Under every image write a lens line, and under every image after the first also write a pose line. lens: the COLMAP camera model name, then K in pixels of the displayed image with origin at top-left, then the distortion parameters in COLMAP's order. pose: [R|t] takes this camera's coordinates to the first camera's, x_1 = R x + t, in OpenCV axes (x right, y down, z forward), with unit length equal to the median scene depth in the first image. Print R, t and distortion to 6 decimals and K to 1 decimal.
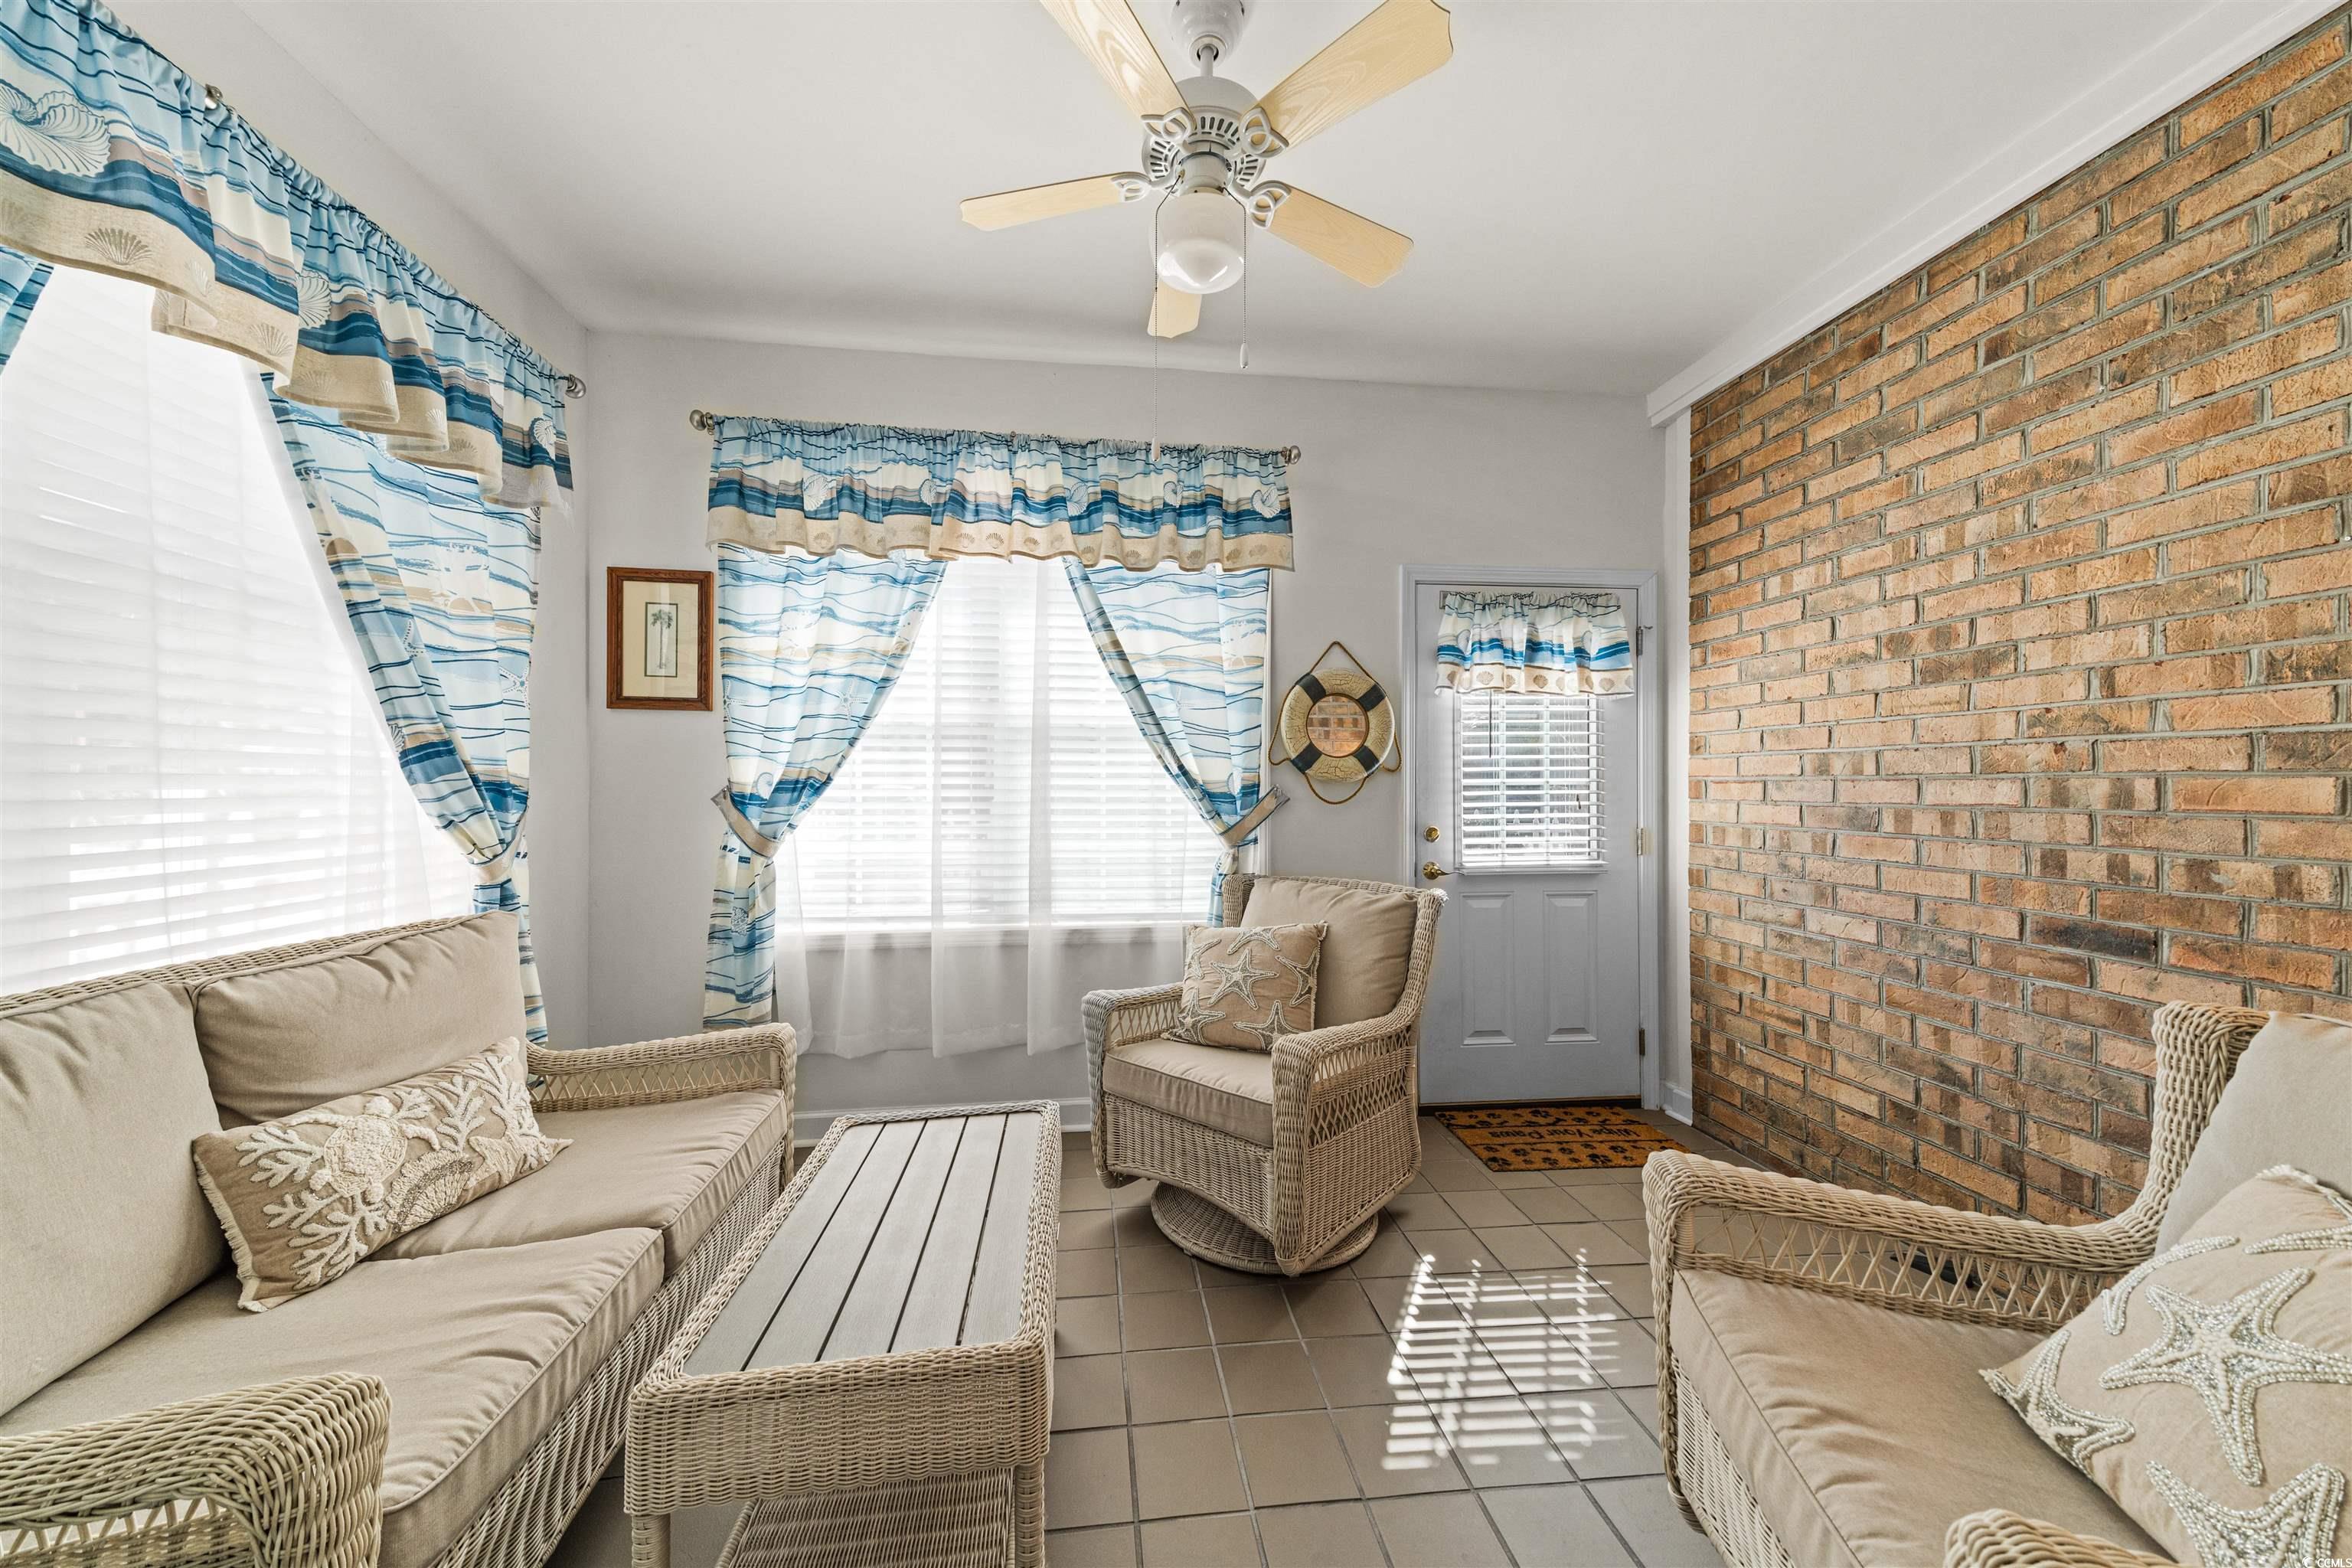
lens RADIAL K [[786.4, 0, 1178.1], [0, 786.4, 784.3], [0, 0, 1]] dist [0.000756, 0.000001]
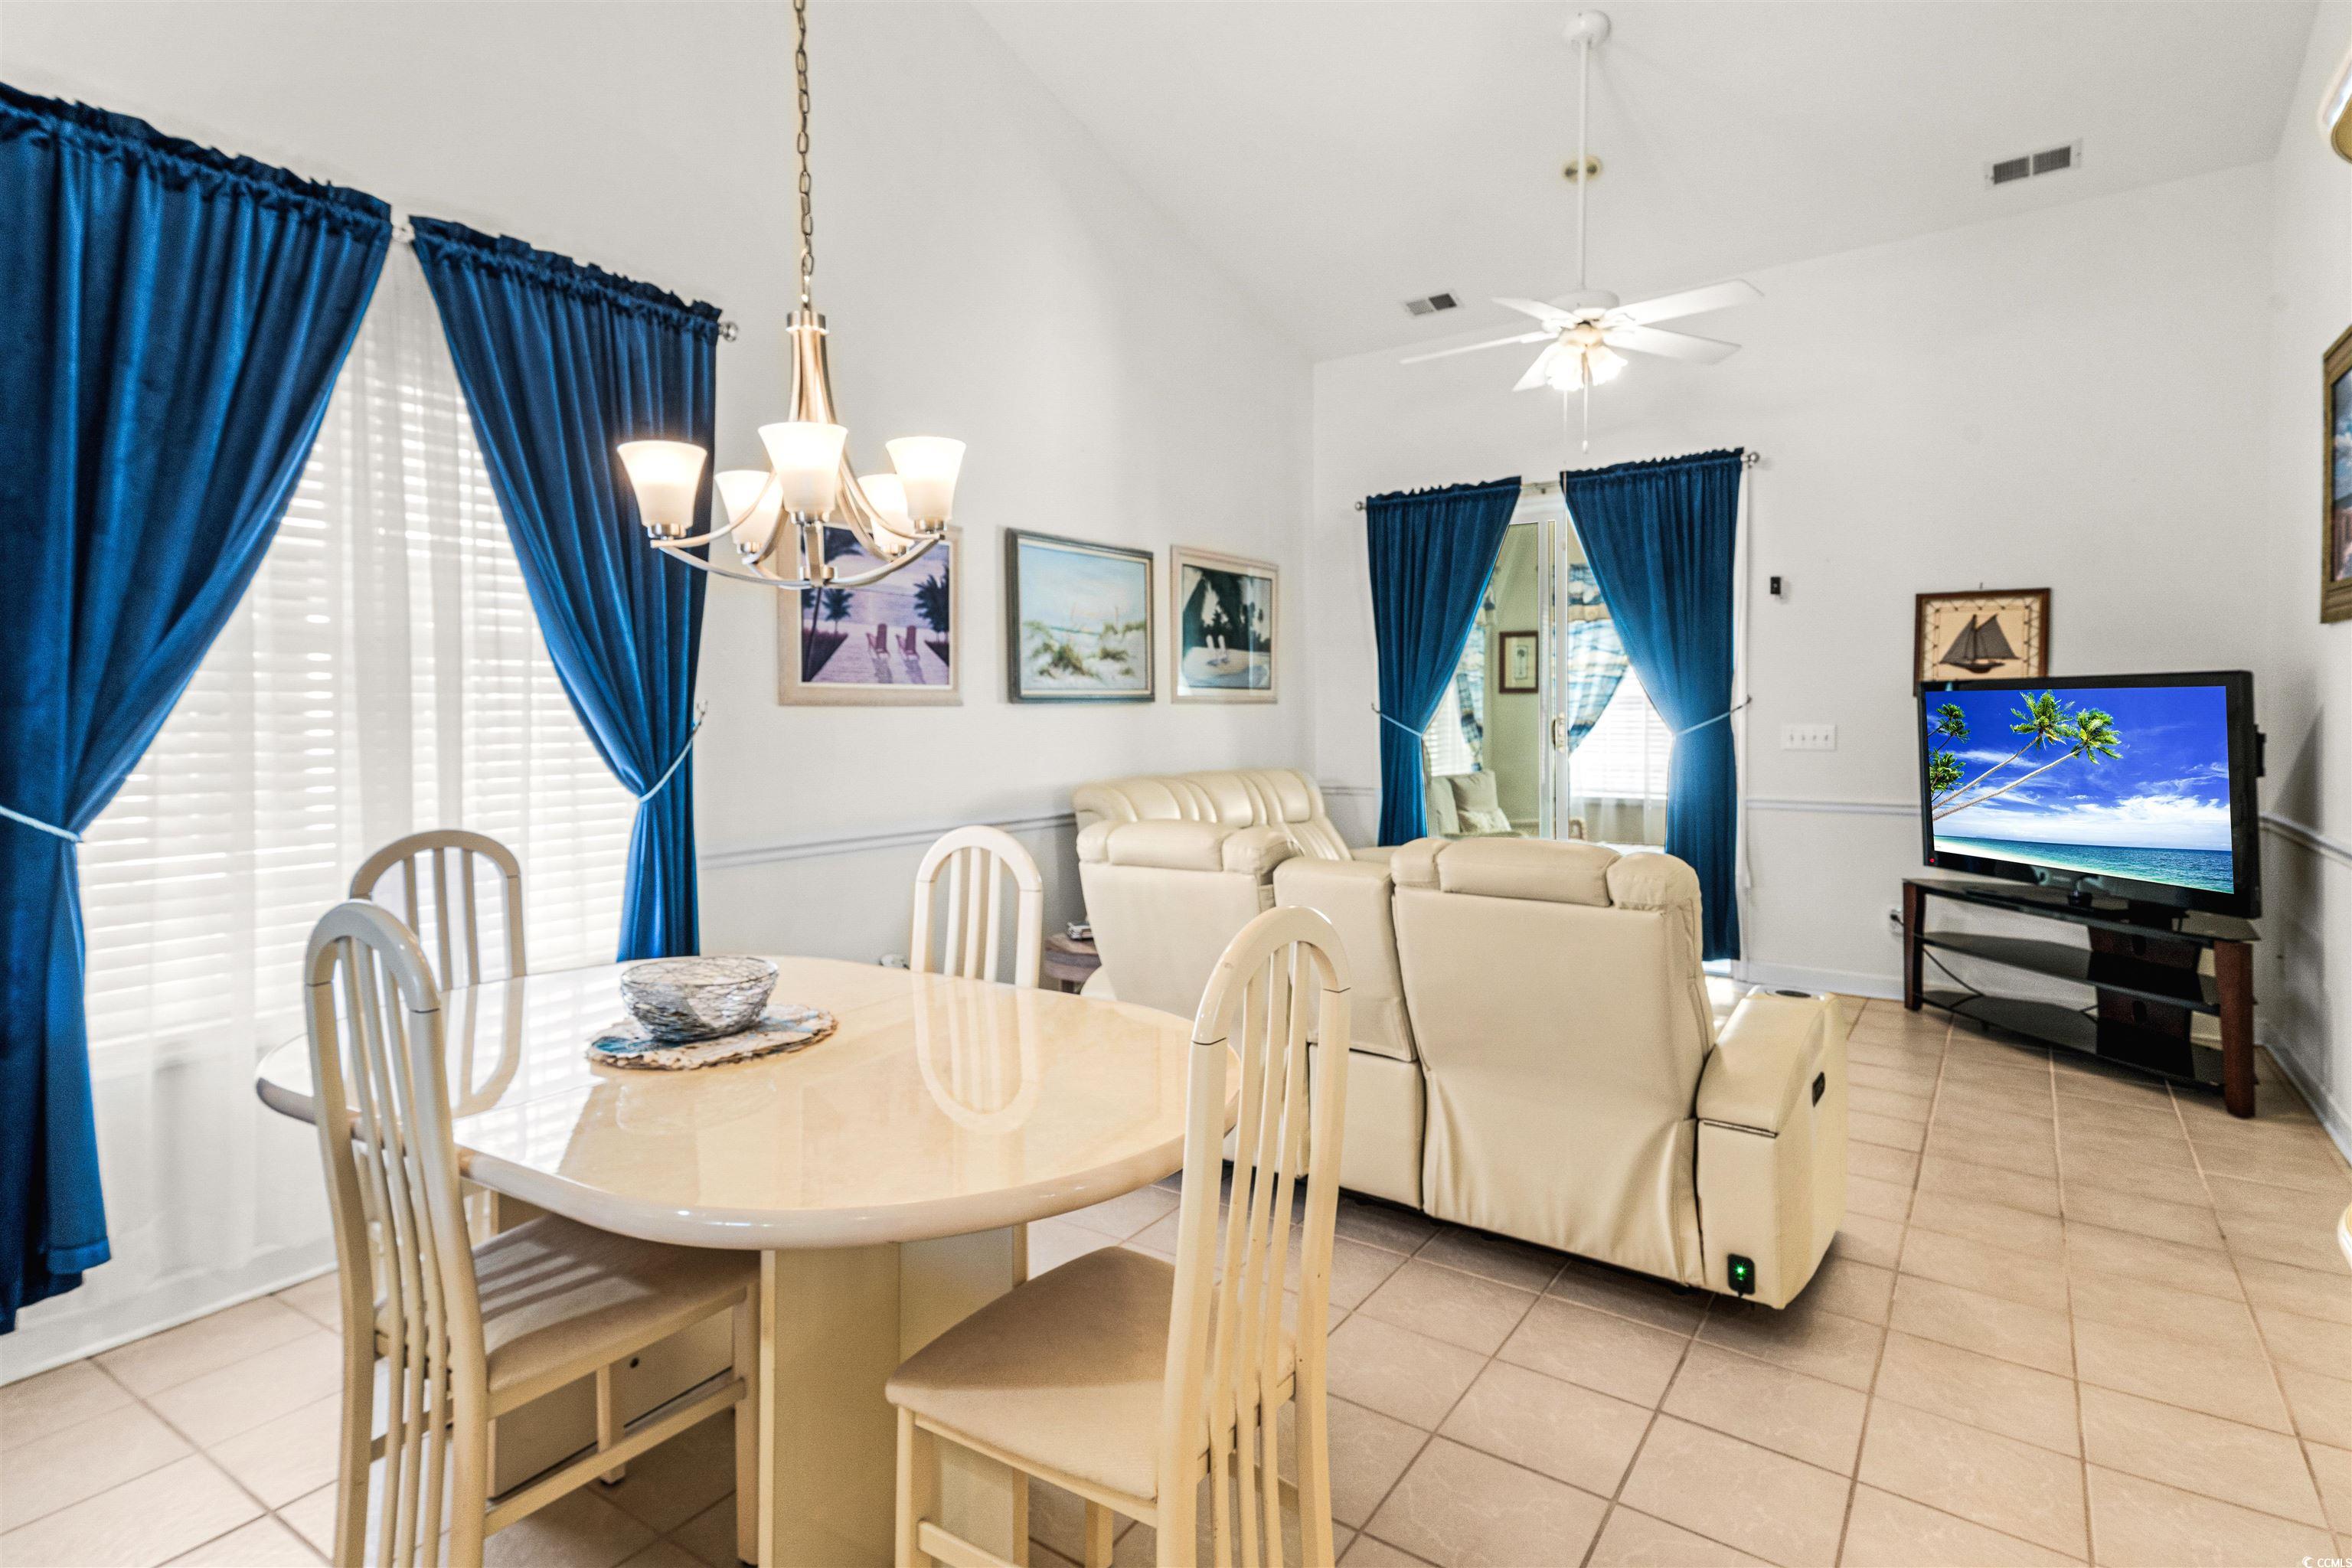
lens RADIAL K [[1185.9, 0, 1158.1], [0, 1185.9, 731.9], [0, 0, 1]] dist [0.046585, -0.000501]
pose [[0.738365, 0.005157, -0.674382, 0.900096], [0.007673, 0.999842, 0.016047, -0.046990], [0.674358, -0.017023, 0.738208, -2.273063]]
